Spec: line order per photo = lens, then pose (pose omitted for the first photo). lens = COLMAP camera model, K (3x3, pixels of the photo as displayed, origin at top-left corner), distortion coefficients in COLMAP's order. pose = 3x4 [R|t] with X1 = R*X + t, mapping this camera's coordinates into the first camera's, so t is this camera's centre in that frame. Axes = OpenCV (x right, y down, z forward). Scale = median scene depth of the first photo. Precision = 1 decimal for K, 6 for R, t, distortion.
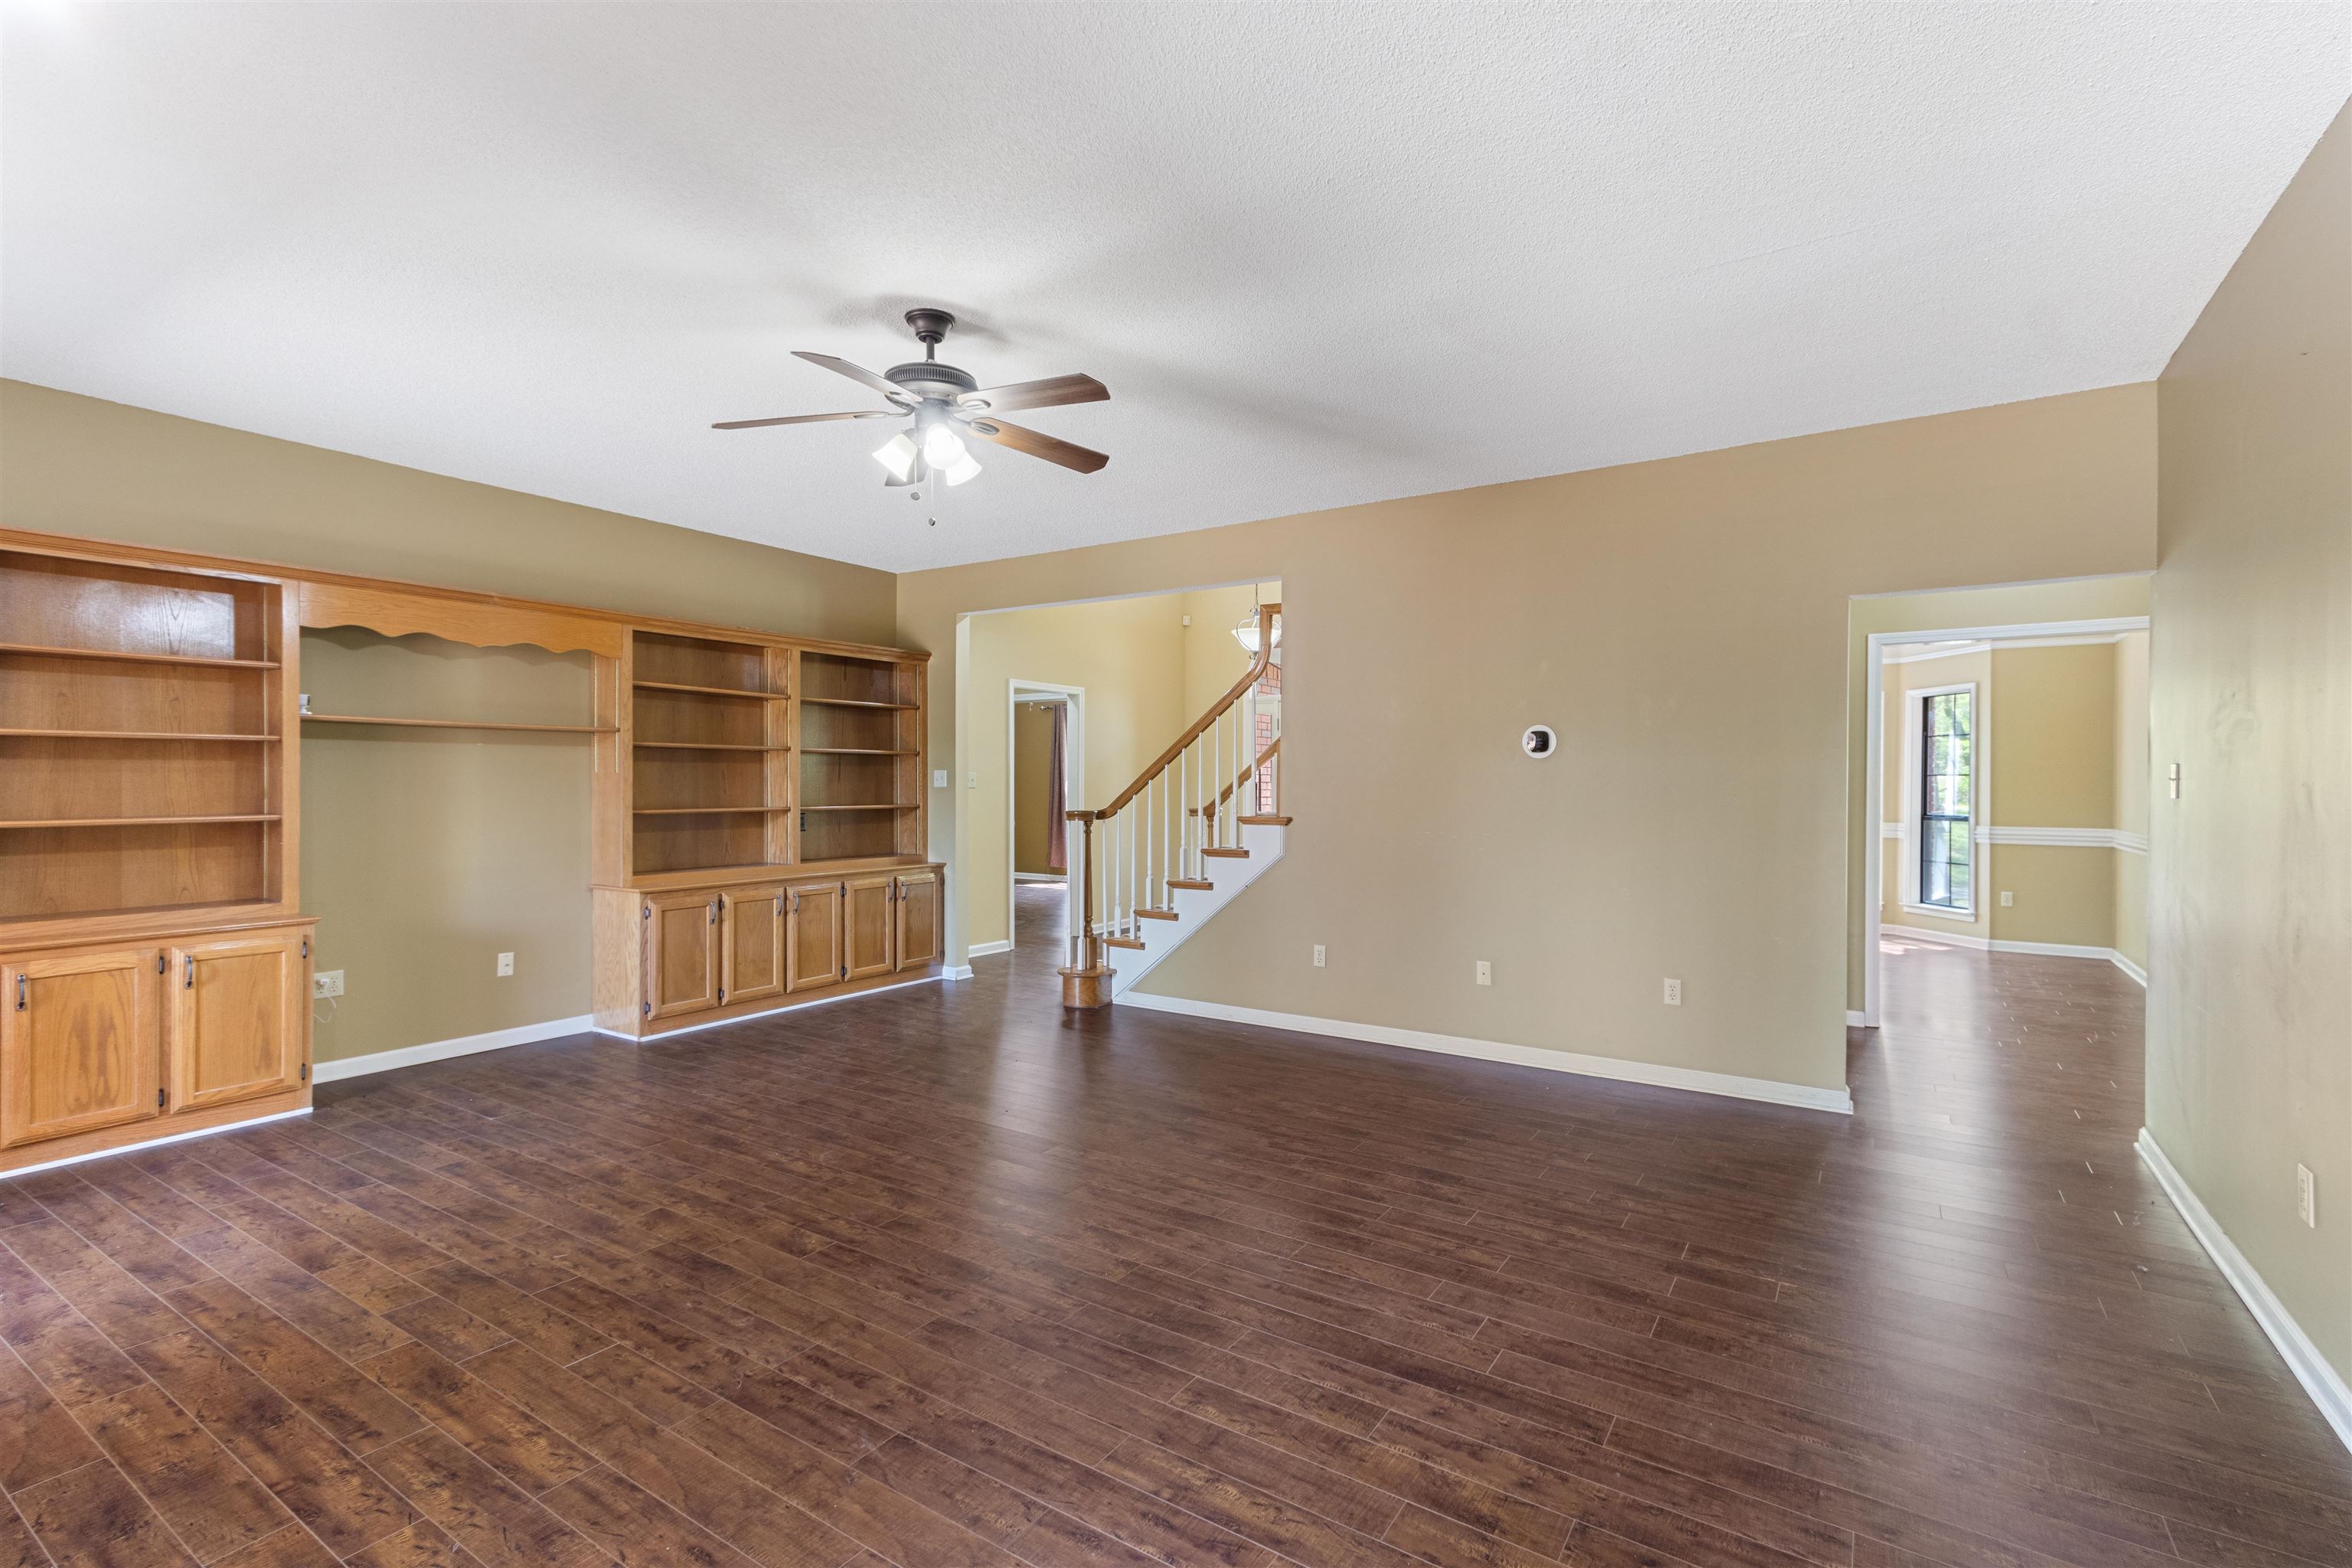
lens RADIAL K [[1084.0, 0, 1162.9], [0, 1084.0, 771.2], [0, 0, 1]] dist [0.017434, -0.001243]
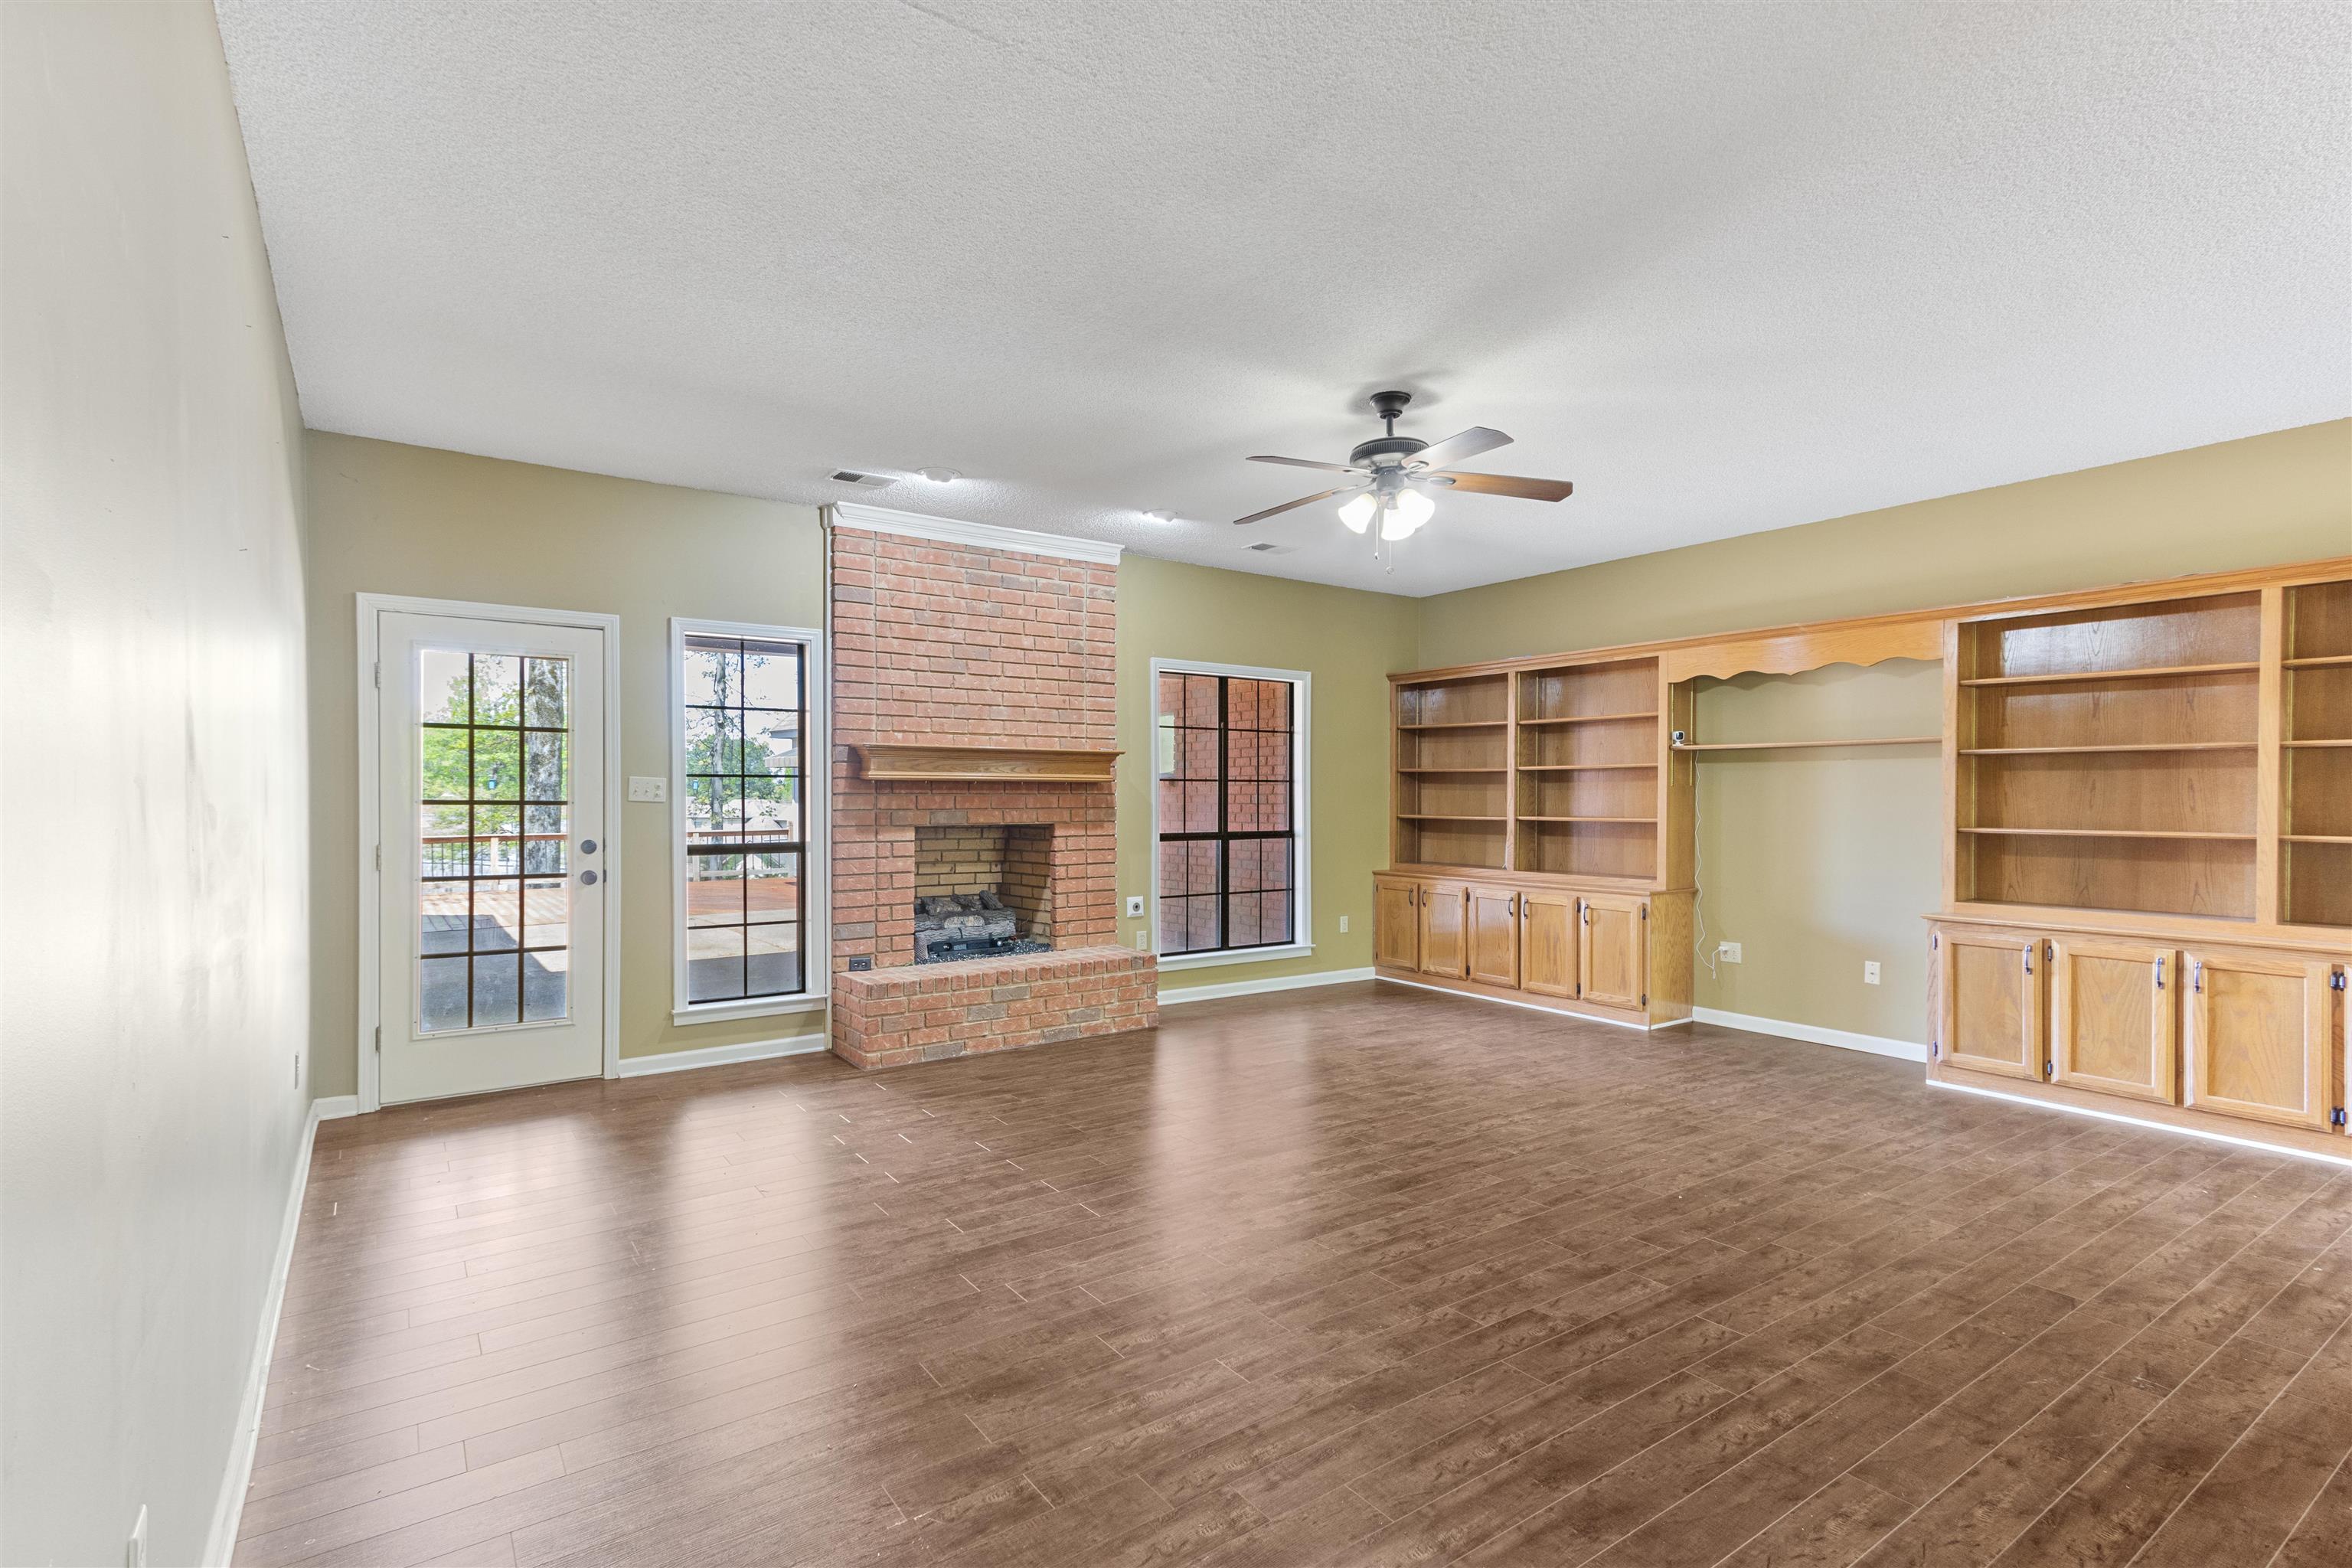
lens RADIAL K [[1131.9, 0, 1168.8], [0, 1131.9, 802.8], [0, 0, 1]] dist [0.018761, 0.000279]
pose [[-0.376965, 0.004763, -0.926215, 0.880802], [0.006030, 0.999978, 0.002688, 0.013294], [0.926208, -0.004572, -0.376985, 1.079170]]
